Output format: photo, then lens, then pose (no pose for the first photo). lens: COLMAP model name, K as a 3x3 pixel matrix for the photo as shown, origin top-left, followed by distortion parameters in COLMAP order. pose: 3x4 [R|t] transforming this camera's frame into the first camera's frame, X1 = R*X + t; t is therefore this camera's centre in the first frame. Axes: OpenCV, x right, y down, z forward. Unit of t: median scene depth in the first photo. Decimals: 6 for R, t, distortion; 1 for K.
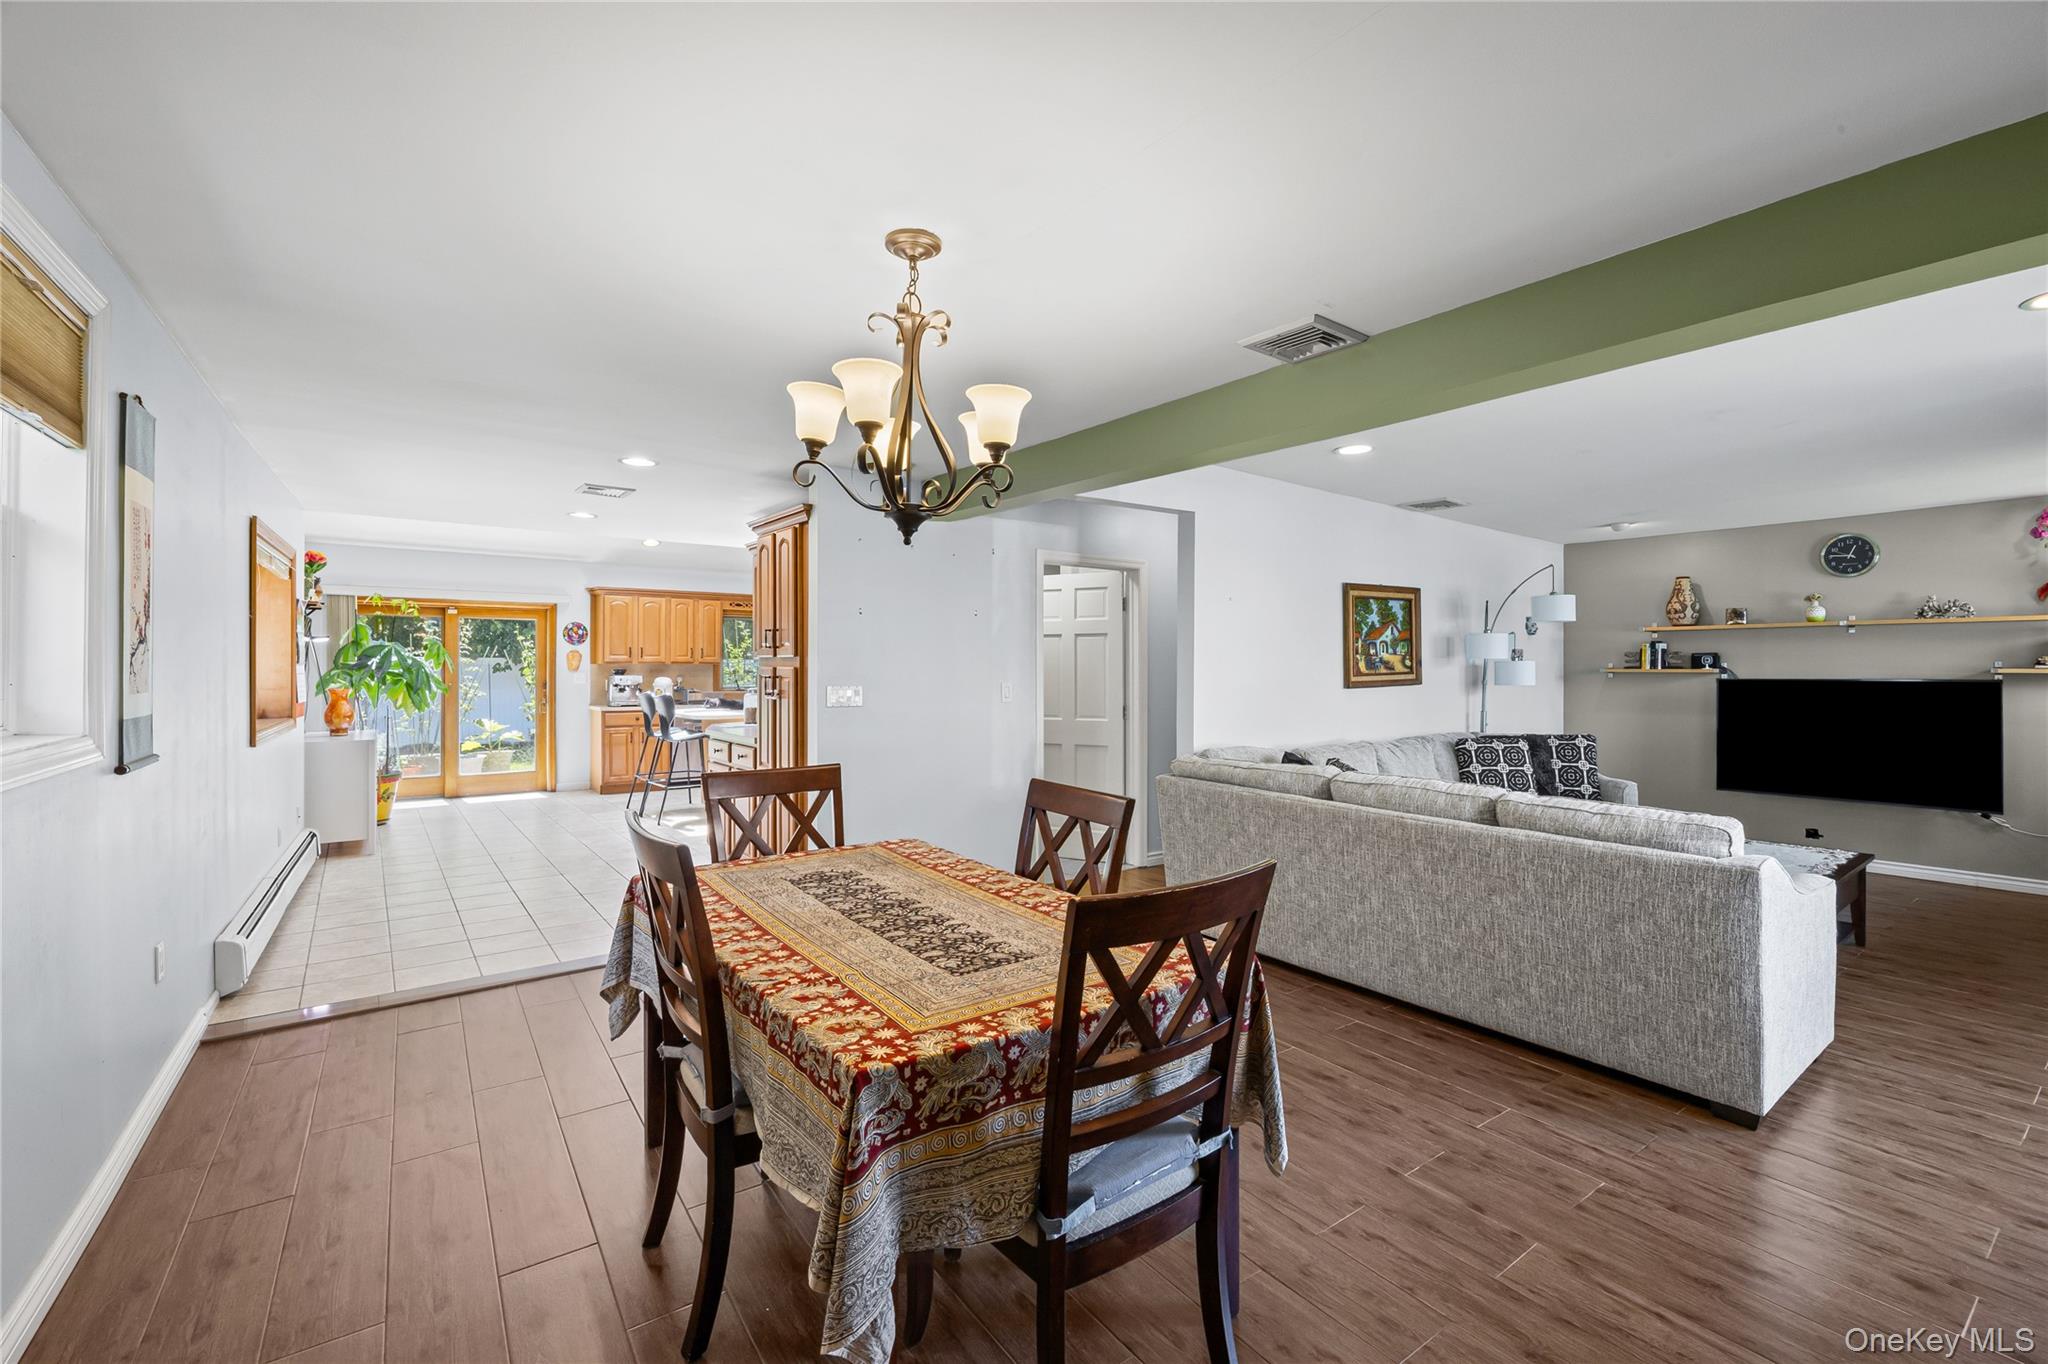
lens RADIAL K [[861.0, 0, 1026.6], [0, 861.0, 668.0], [0, 0, 1]] dist [-0.010822, -0.000275]
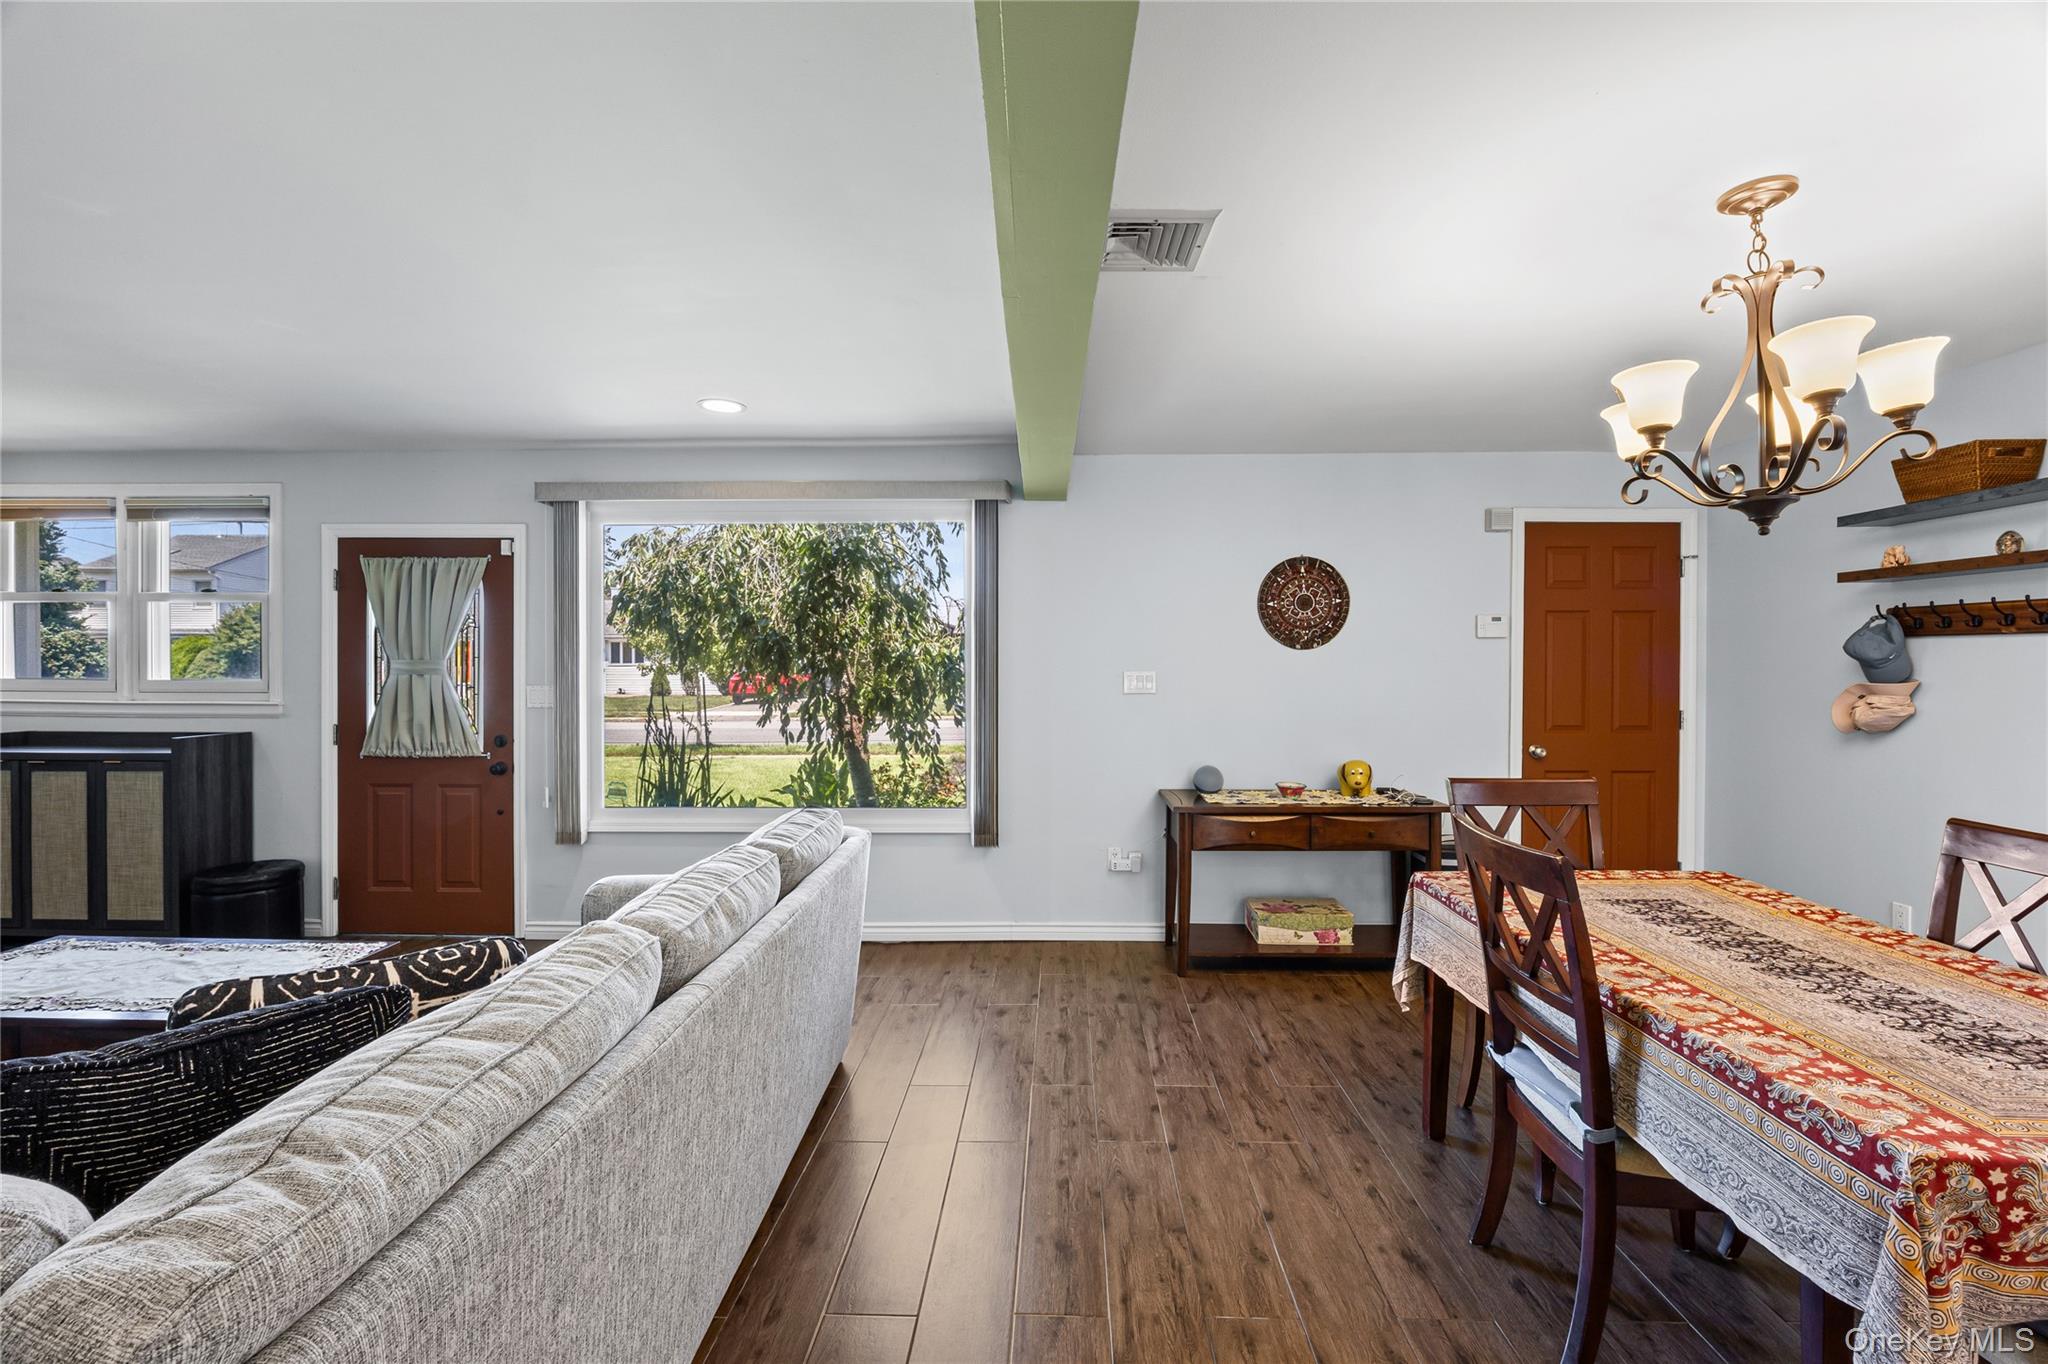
lens RADIAL K [[861.0, 0, 1026.6], [0, 861.0, 668.0], [0, 0, 1]] dist [-0.010822, -0.000275]
pose [[-0.785497, -0.008208, 0.618811, -0.031742], [-0.002887, 0.999950, 0.009599, -0.004915], [-0.618858, 0.005753, -0.785481, 0.763777]]
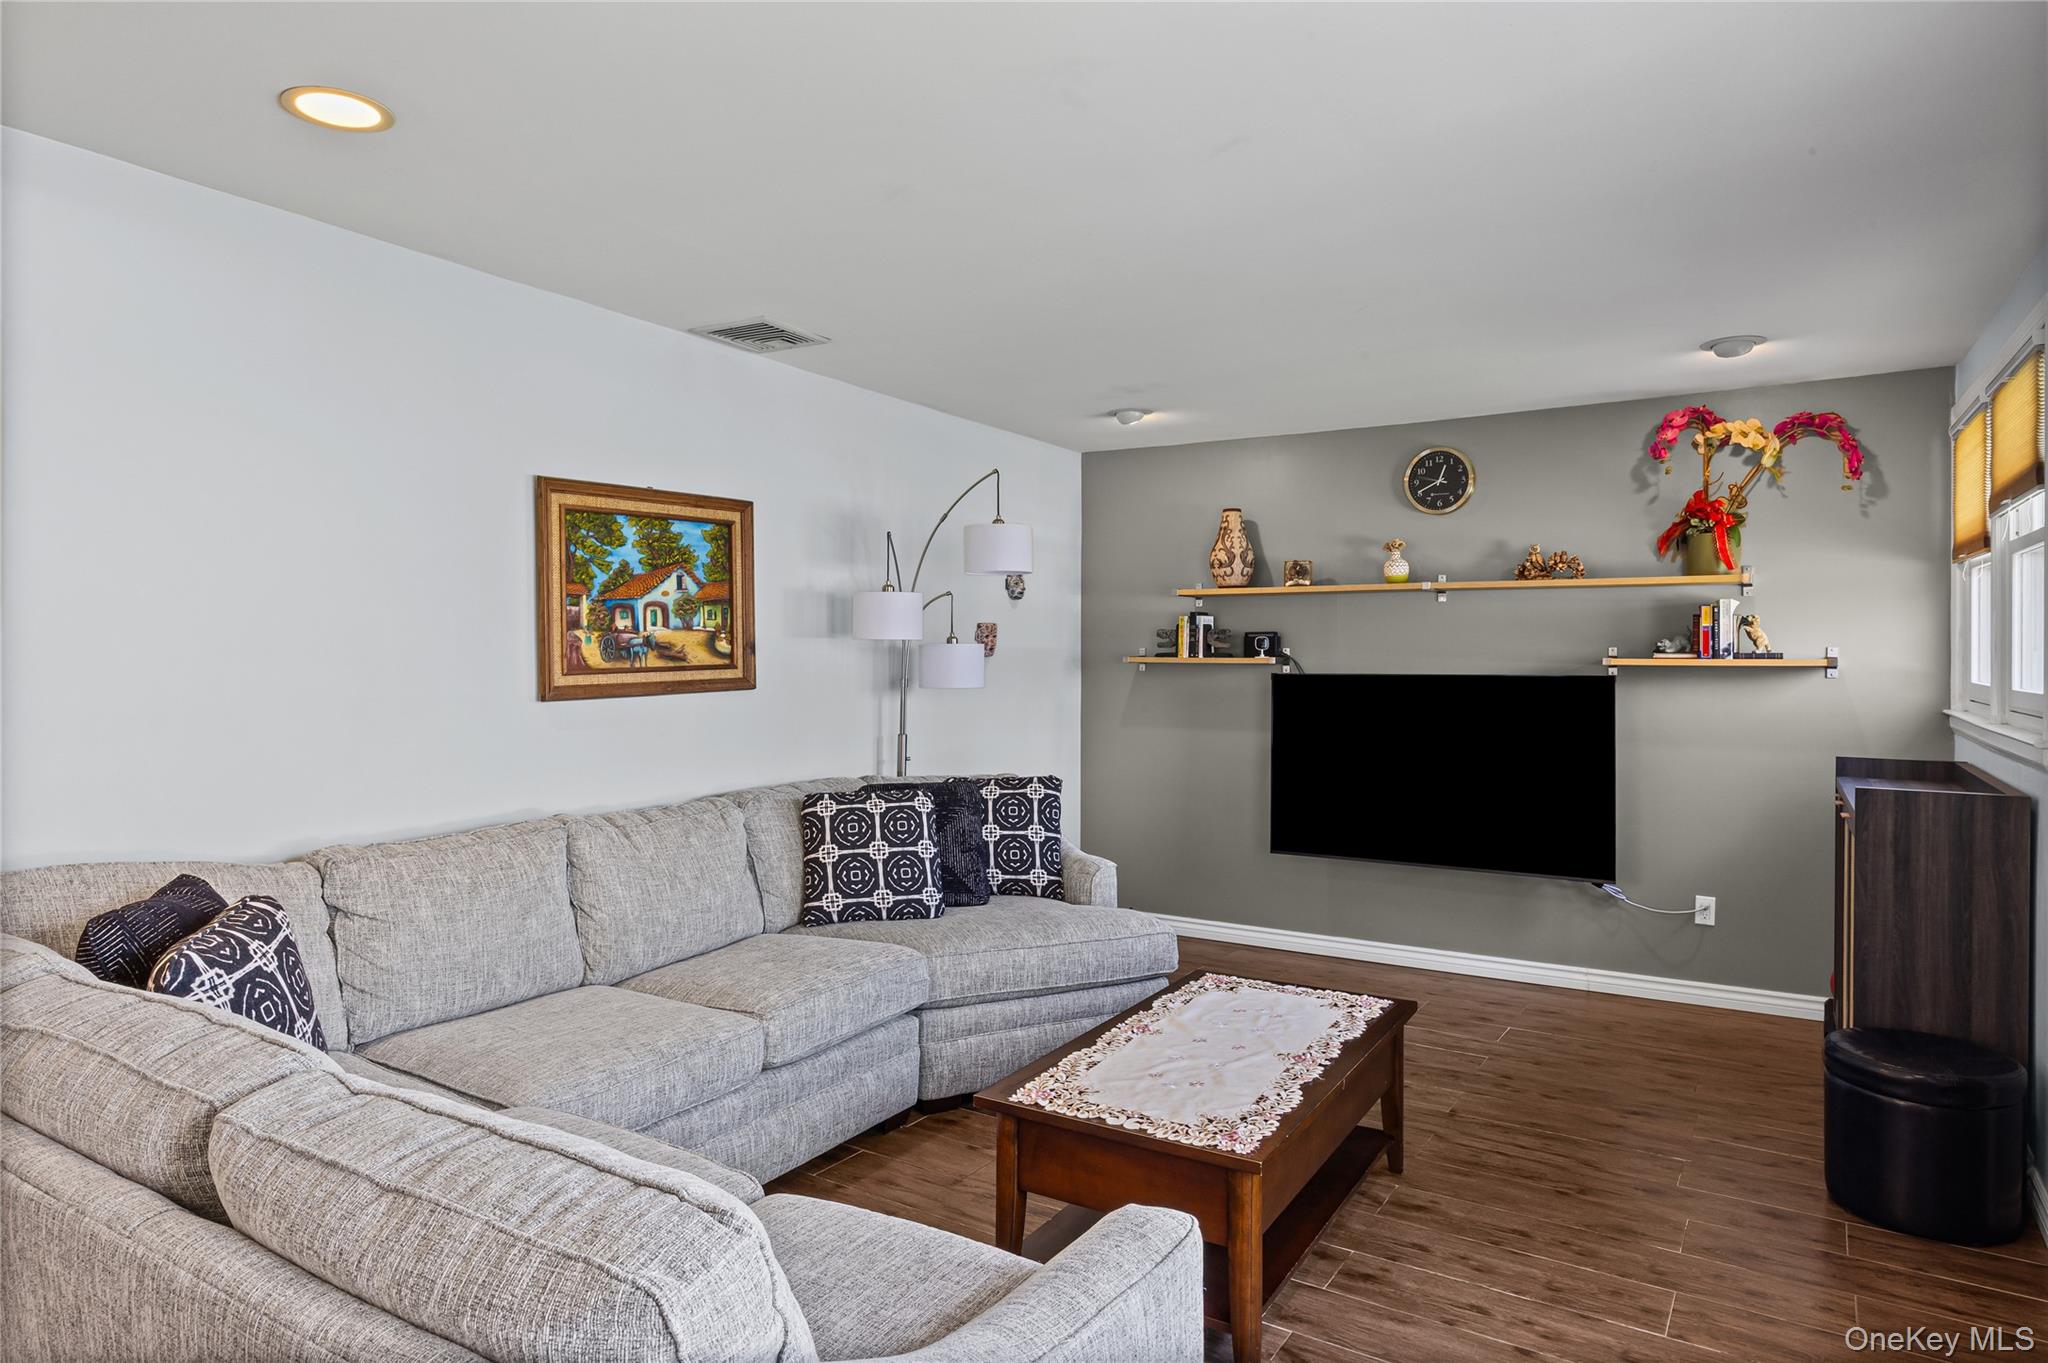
lens RADIAL K [[1202.4, 0, 1021.7], [0, 1202.4, 652.9], [0, 0, 1]] dist [-0.009121, -0.000732]
pose [[0.933038, 0.000620, 0.359778, 0.351105], [-0.001057, 0.999999, 0.001020, -0.003396], [-0.359777, -0.001332, 0.933038, 0.272364]]
